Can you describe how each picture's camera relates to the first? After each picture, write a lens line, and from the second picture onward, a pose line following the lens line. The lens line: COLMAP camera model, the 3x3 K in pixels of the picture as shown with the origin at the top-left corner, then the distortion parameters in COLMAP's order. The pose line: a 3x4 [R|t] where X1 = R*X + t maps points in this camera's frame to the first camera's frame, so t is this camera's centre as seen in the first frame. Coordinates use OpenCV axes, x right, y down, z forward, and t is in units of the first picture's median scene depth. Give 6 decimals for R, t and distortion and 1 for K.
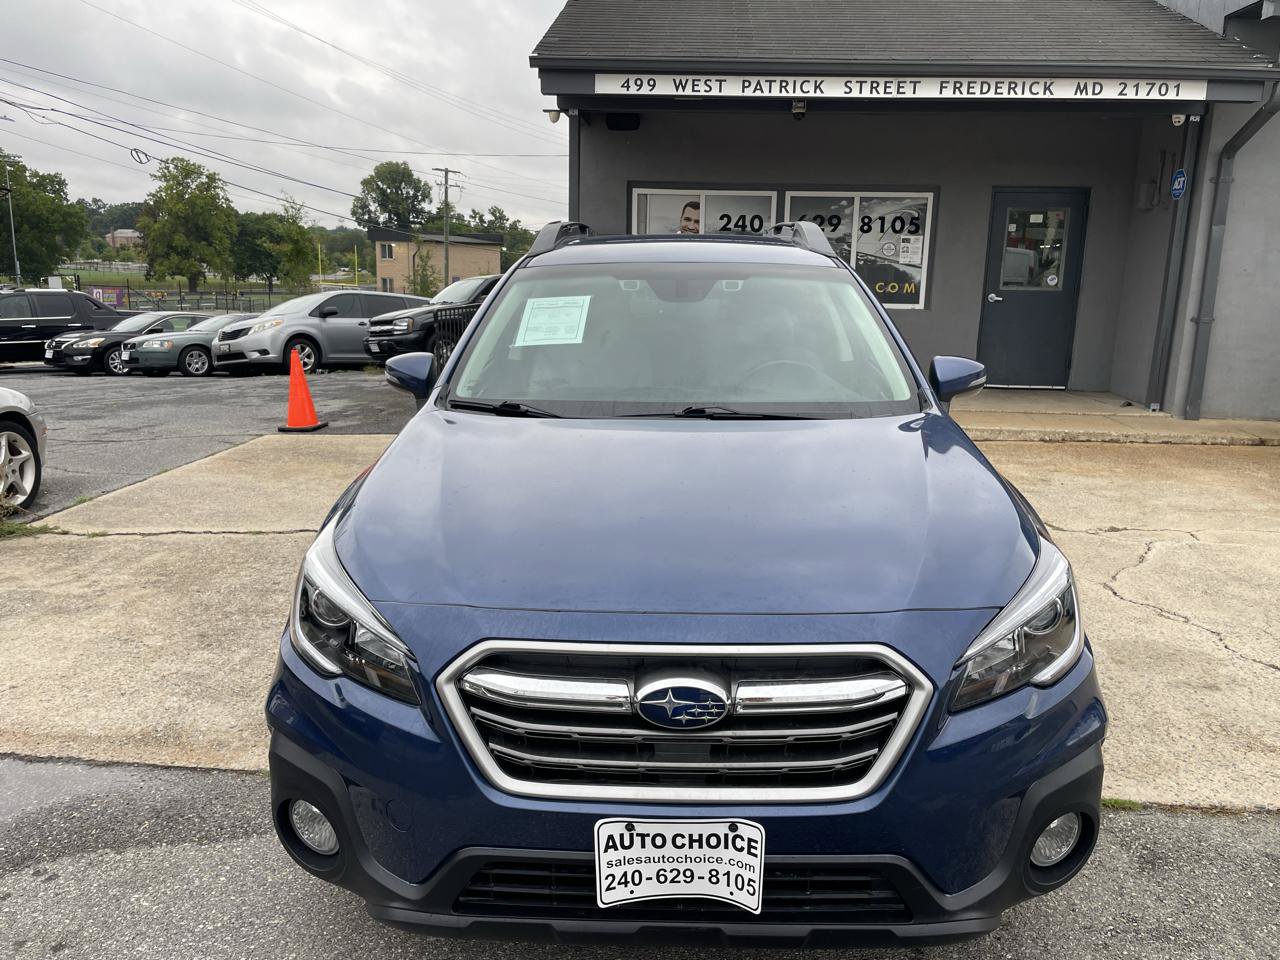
lens RADIAL K [[966.9, 0, 651.6], [0, 966.9, 470.5], [0, 0, 1]] dist [0.086427, -0.114882]
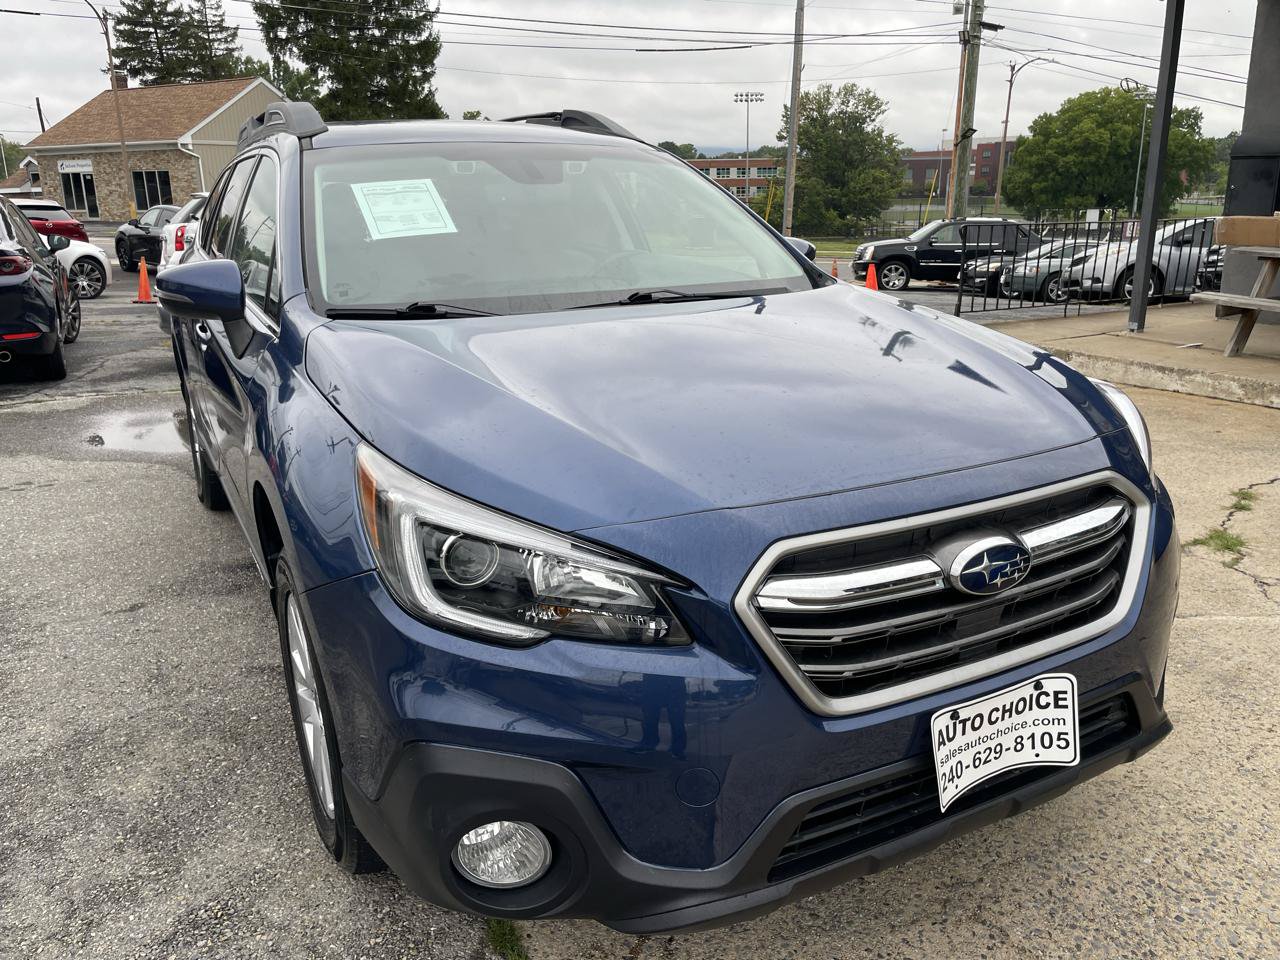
lens RADIAL K [[969.1, 0, 648.3], [0, 969.1, 468.7], [0, 0, 1]] dist [0.081039, -0.107809]
pose [[0.867499, -0.152217, 0.473578, -0.391685], [0.129327, 0.988308, 0.080761, 0.022921], [-0.480334, -0.008813, 0.877042, 0.217675]]
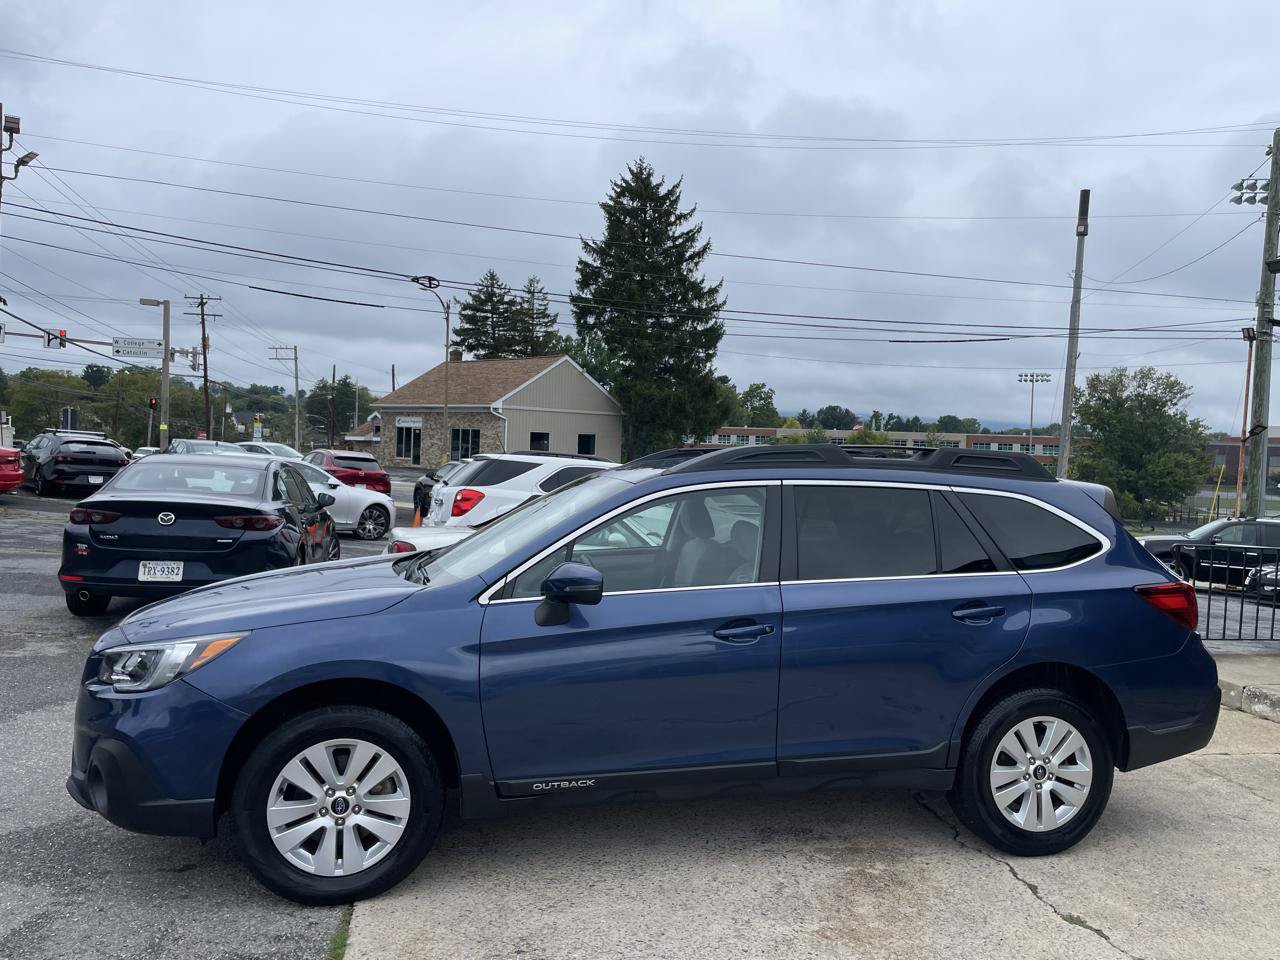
lens RADIAL K [[966.9, 0, 647.7], [0, 966.9, 472.7], [0, 0, 1]] dist [0.086427, -0.114882]
pose [[0.970910, 0.024986, 0.238139, -0.122365], [0.022724, 0.980438, -0.195514, -0.039175], [-0.238366, 0.195238, 0.951349, 0.082497]]
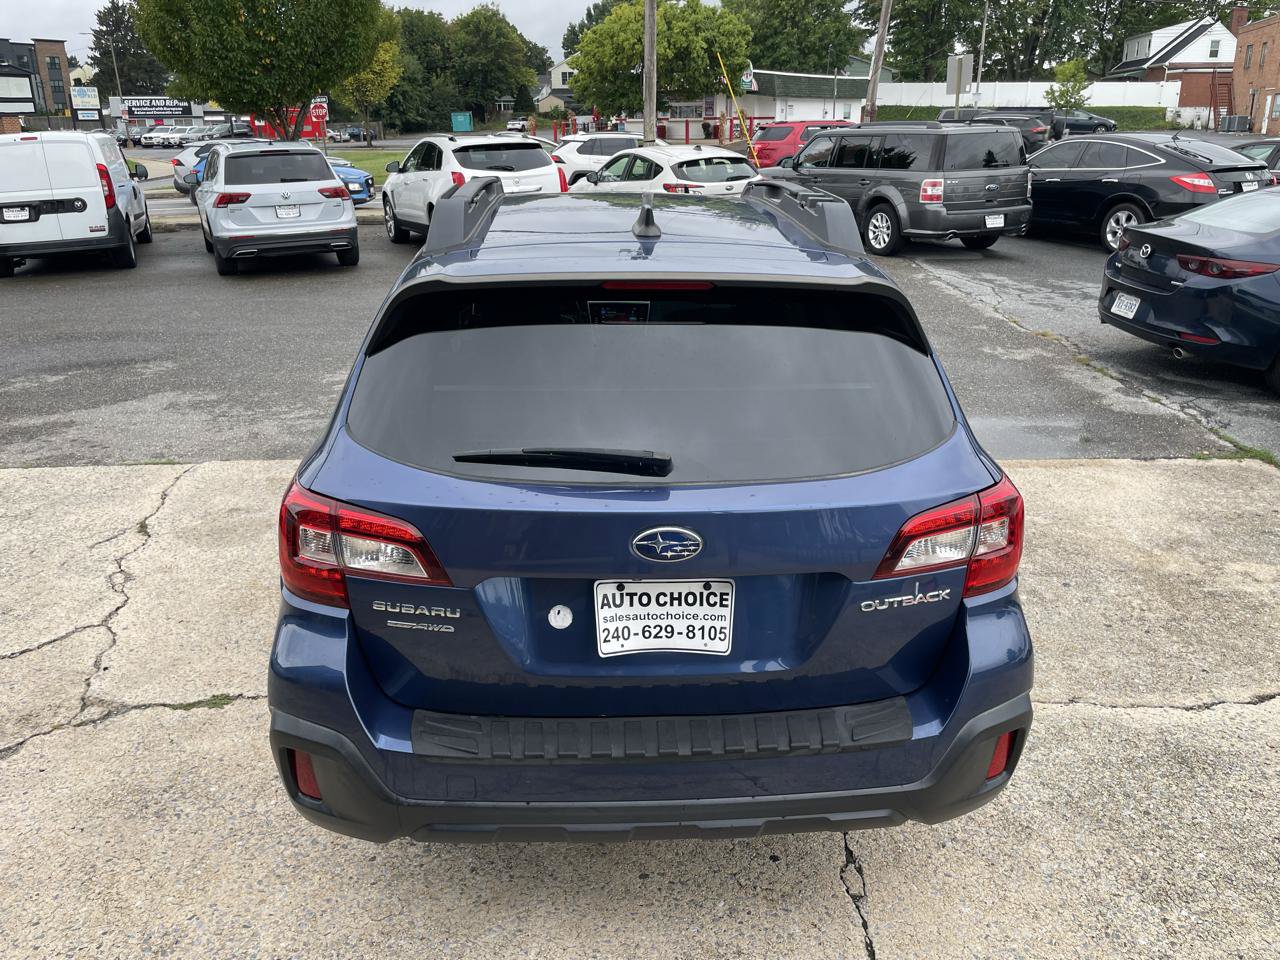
lens RADIAL K [[966.9, 0, 652.5], [0, 966.9, 465.5], [0, 0, 1]] dist [0.086427, -0.114882]
pose [[0.072155, 0.323416, -0.943502, 1.769471], [-0.224075, 0.927042, 0.300638, -0.447576], [0.971897, 0.189723, 0.139360, 1.537857]]
